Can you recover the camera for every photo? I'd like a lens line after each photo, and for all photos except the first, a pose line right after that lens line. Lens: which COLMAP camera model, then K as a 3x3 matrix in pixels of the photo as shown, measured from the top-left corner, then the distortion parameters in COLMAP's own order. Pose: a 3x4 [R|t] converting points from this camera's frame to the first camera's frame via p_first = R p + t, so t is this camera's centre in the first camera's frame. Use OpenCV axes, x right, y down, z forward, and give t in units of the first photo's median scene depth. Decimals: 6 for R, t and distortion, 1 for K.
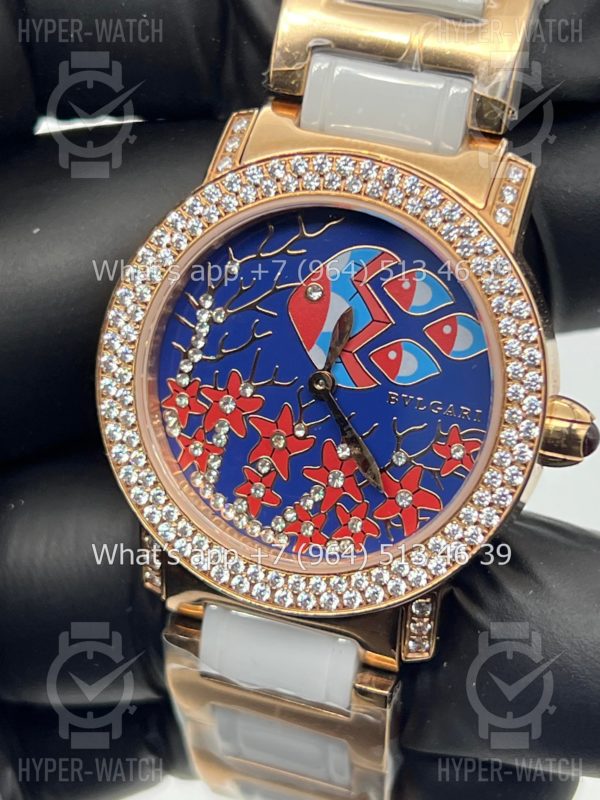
lens RADIAL K [[1932.6, 0, 300.0], [0, 1932.6, 400.0], [0, 0, 1]] dist [0.361030, -0.320634]
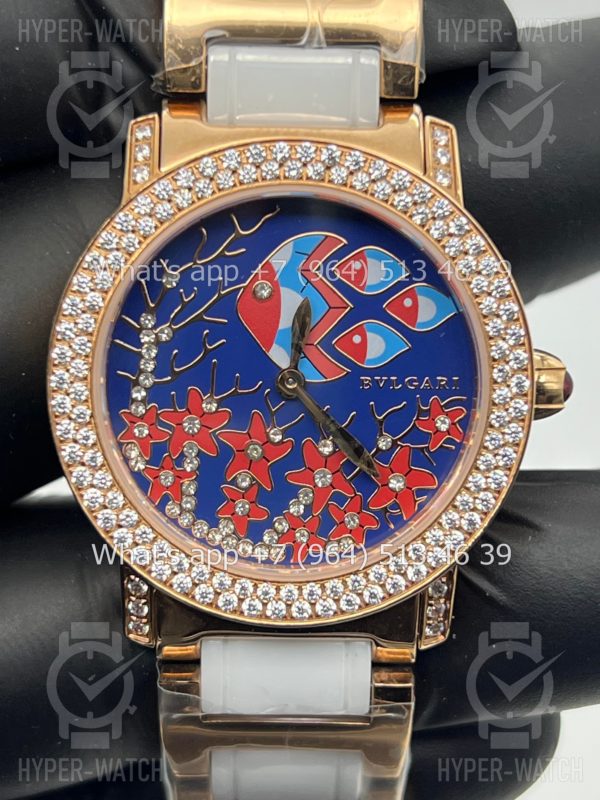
lens RADIAL K [[1932.6, 0, 300.0], [0, 1932.6, 400.0], [0, 0, 1]] dist [0.361030, -0.320634]
pose [[0.940618, -0.188034, 0.282633, -0.256204], [0.197687, 0.980248, -0.005759, 0.006442], [-0.275967, 0.061290, 0.959211, 0.082580]]
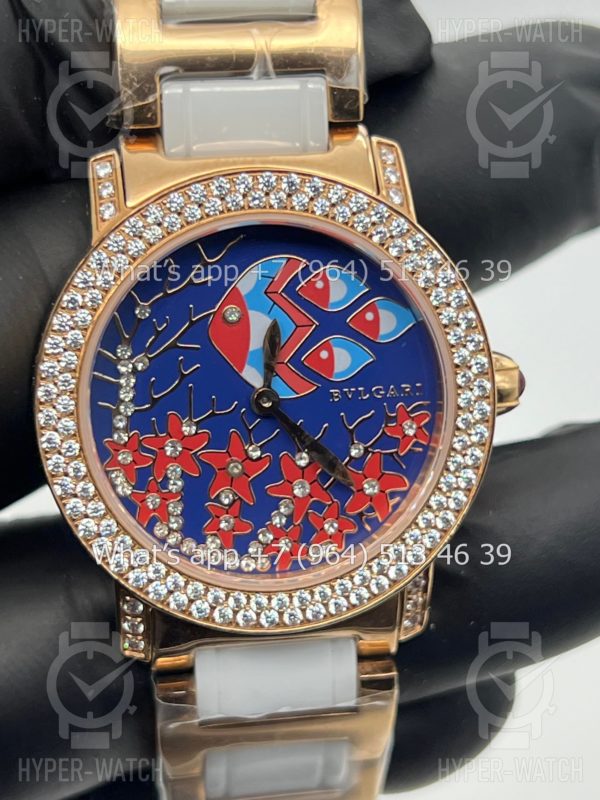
lens RADIAL K [[1932.6, 0, 300.0], [0, 1932.6, 400.0], [0, 0, 1]] dist [0.361030, -0.320634]
pose [[0.889331, -0.268825, 0.369896, -0.343018], [0.265107, 0.962229, 0.061919, -0.066077], [-0.372570, 0.042996, 0.927007, 0.065472]]
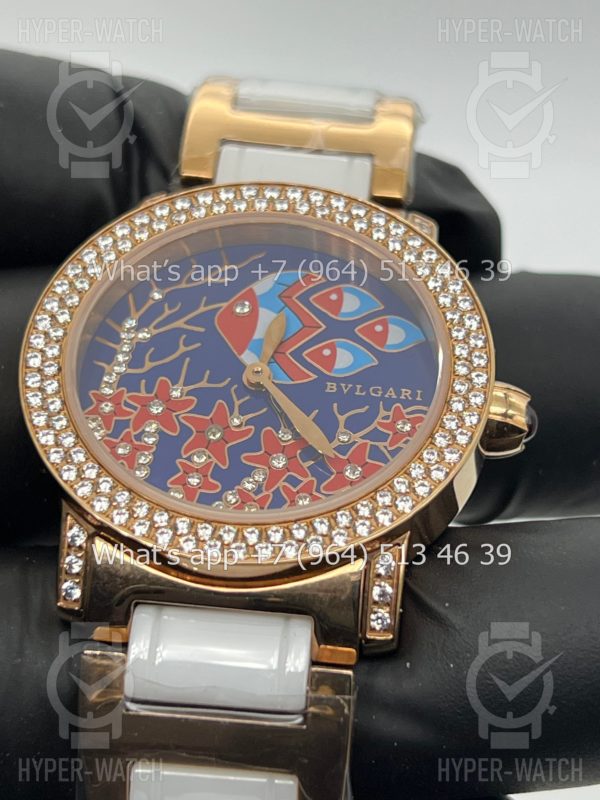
lens RADIAL K [[1932.6, 0, 300.0], [0, 1932.6, 400.0], [0, 0, 1]] dist [0.361030, -0.320634]
pose [[0.965281, 0.073347, 0.250706, -0.213095], [0.091428, 0.804191, -0.587298, 0.578941], [-0.244692, 0.589829, 0.769564, 0.247295]]
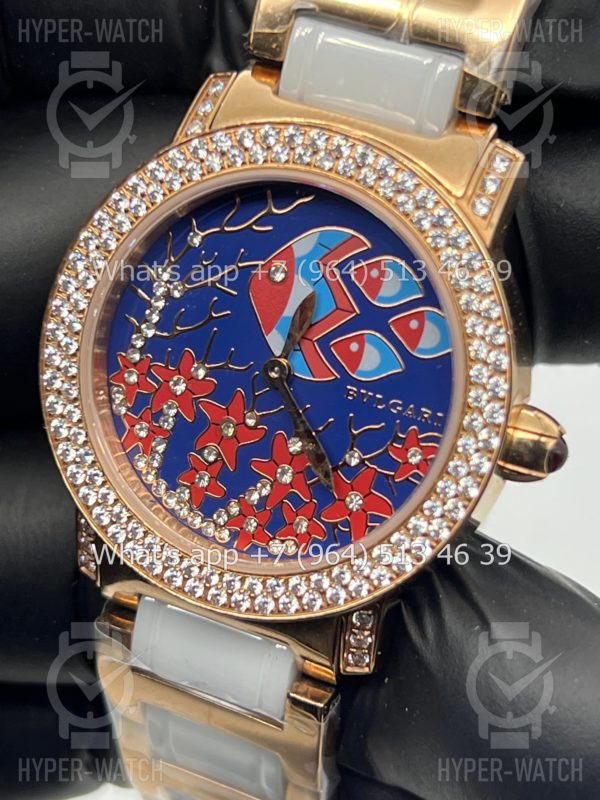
lens RADIAL K [[1932.6, 0, 300.0], [0, 1932.6, 400.0], [0, 0, 1]] dist [0.361030, -0.320634]
pose [[0.995438, 0.081618, -0.049407, 0.069486], [-0.080974, 0.996605, 0.014905, -0.009510], [0.050456, -0.010837, 0.998667, 0.067760]]
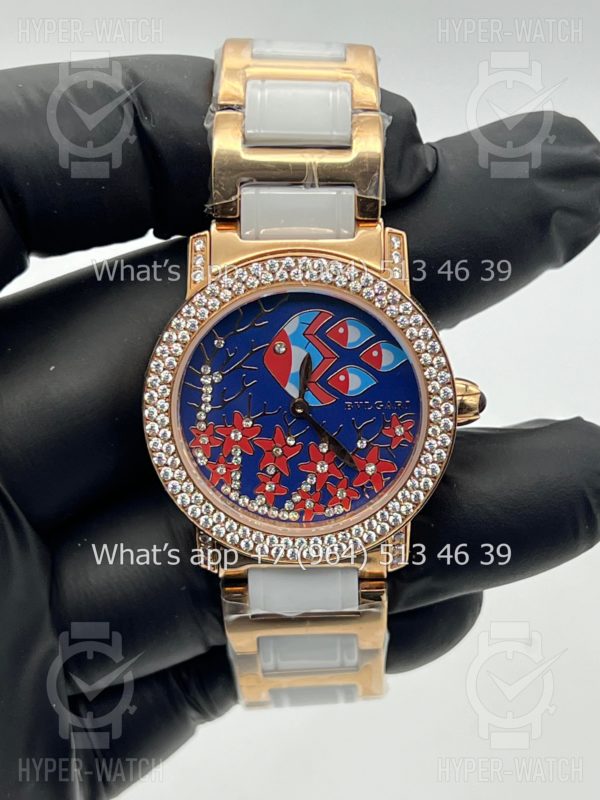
lens RADIAL K [[1932.6, 0, 300.0], [0, 1932.6, 400.0], [0, 0, 1]] dist [0.361030, -0.320634]
pose [[0.949410, -0.244662, 0.196880, -0.276393], [0.222018, 0.966311, 0.130197, -0.205327], [-0.222101, -0.079899, 0.971744, -0.427948]]
